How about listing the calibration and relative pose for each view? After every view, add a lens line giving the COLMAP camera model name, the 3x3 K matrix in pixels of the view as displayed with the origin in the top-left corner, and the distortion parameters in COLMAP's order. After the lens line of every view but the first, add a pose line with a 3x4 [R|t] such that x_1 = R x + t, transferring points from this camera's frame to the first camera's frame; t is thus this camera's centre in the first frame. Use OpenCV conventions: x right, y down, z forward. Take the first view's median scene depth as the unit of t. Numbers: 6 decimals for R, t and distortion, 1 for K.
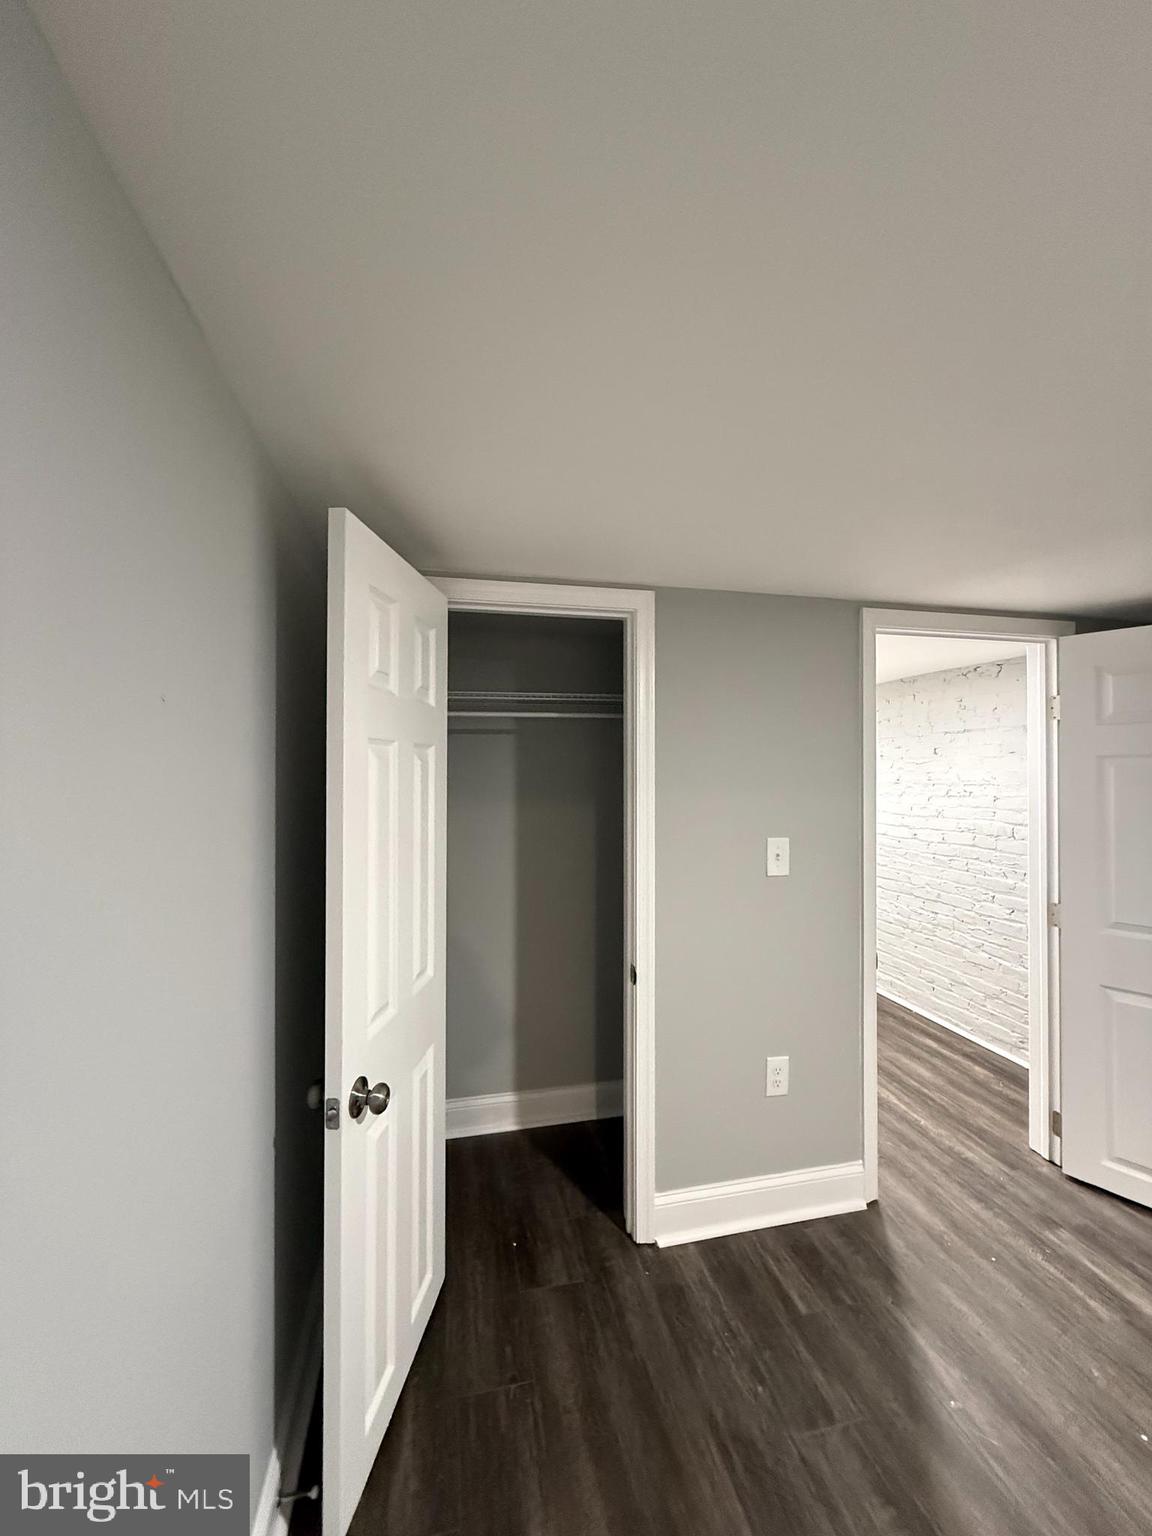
lens RADIAL K [[611.2, 0, 572.8], [0, 611.2, 766.6], [0, 0, 1]] dist [0.000204, 0.000174]
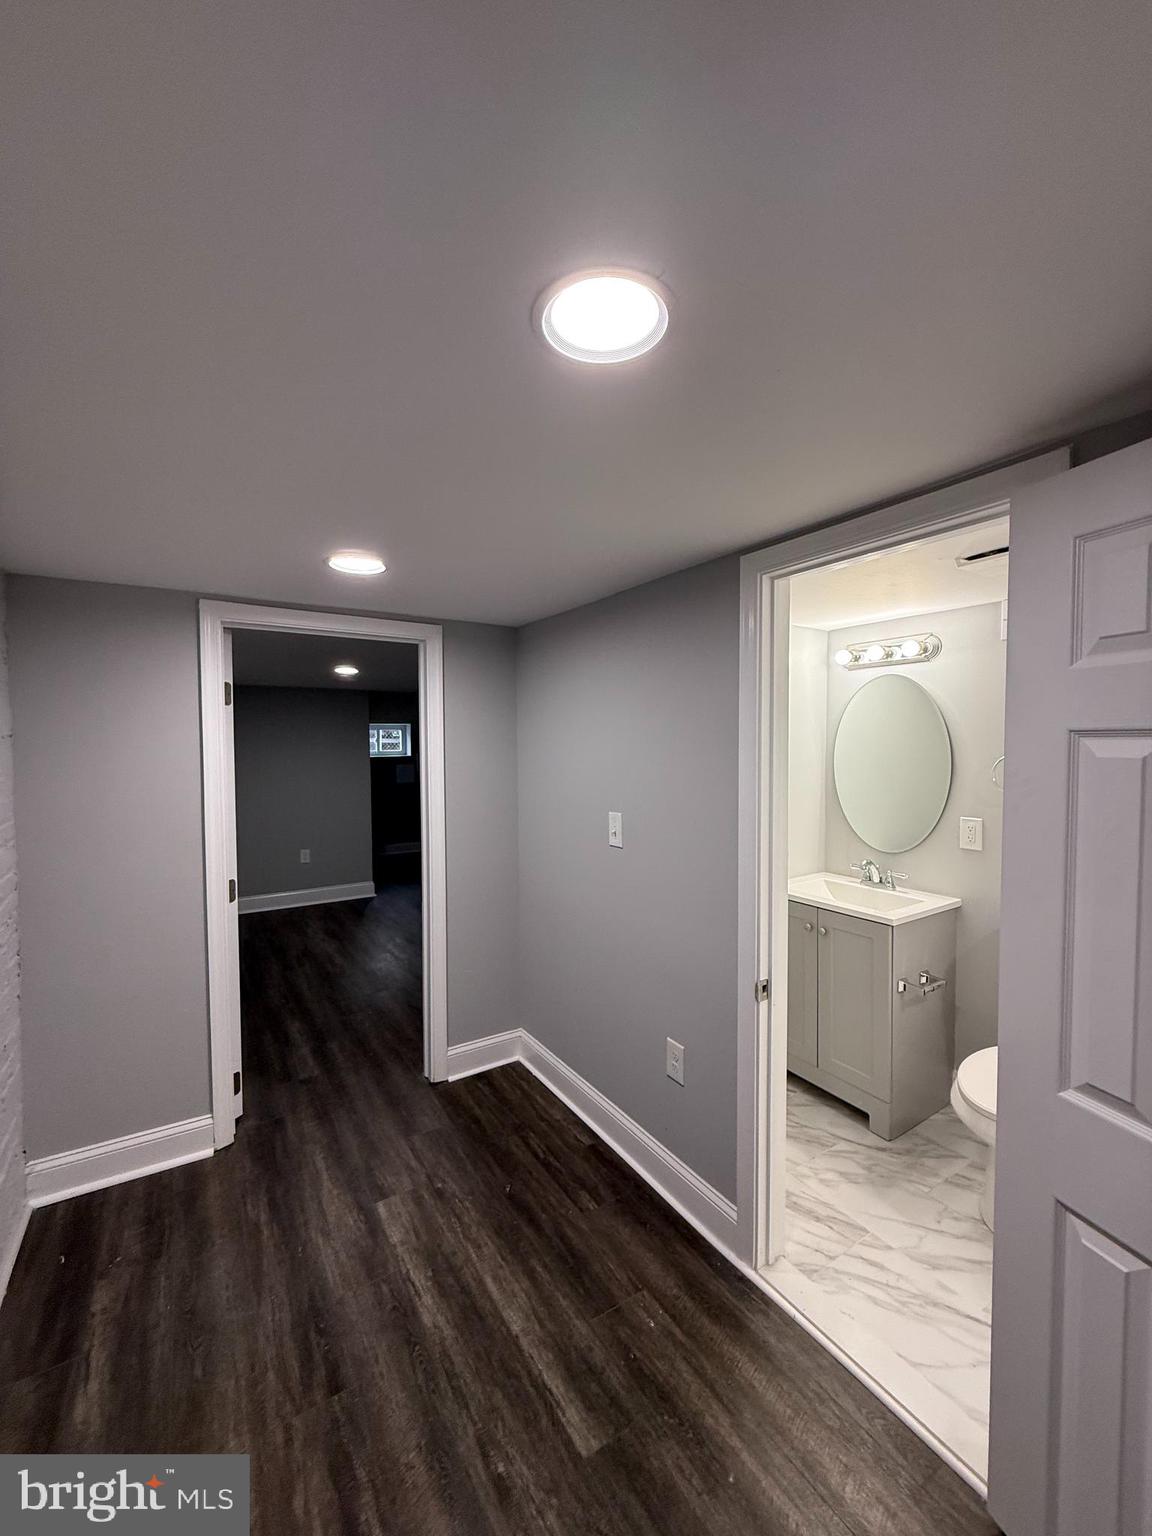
lens RADIAL K [[611.2, 0, 572.8], [0, 611.2, 766.6], [0, 0, 1]] dist [0.000204, 0.000174]
pose [[-0.940982, 0.012120, -0.338239, 0.639955], [0.002276, 0.999563, 0.029484, -0.001817], [0.338449, 0.026974, -0.940598, 2.369269]]
